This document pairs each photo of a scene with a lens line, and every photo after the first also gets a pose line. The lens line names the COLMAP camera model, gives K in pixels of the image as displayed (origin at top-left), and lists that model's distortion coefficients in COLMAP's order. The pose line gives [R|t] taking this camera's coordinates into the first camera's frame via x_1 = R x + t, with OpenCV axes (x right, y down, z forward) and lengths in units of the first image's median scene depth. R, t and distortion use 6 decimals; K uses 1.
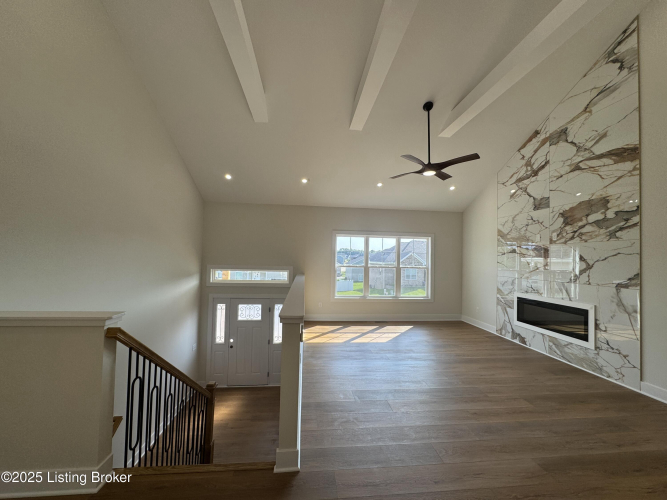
lens RADIAL K [[267.8, 0, 333.5], [0, 267.8, 250.0], [0, 0, 1]] dist [-0.003702, -0.000054]
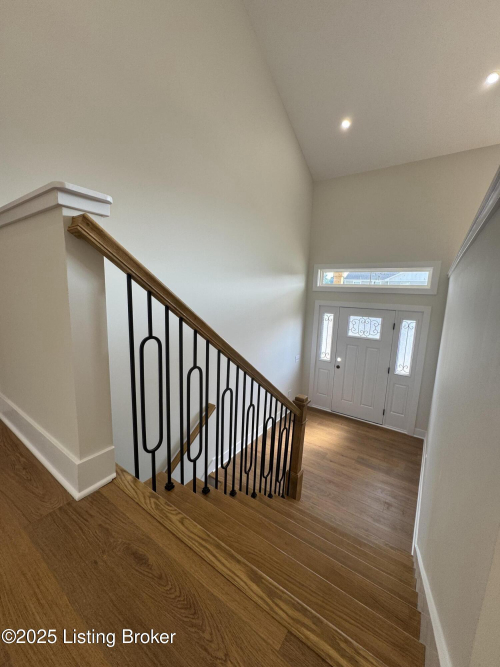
lens RADIAL K [[267.8, 0, 250.0], [0, 267.8, 333.5], [0, 0, 1]] dist [-0.003702, -0.000054]
pose [[0.755673, 0.111307, -0.645422, -0.072786], [0.002457, 0.984964, 0.172740, 0.125524], [0.654944, -0.132121, 0.744038, 0.242468]]
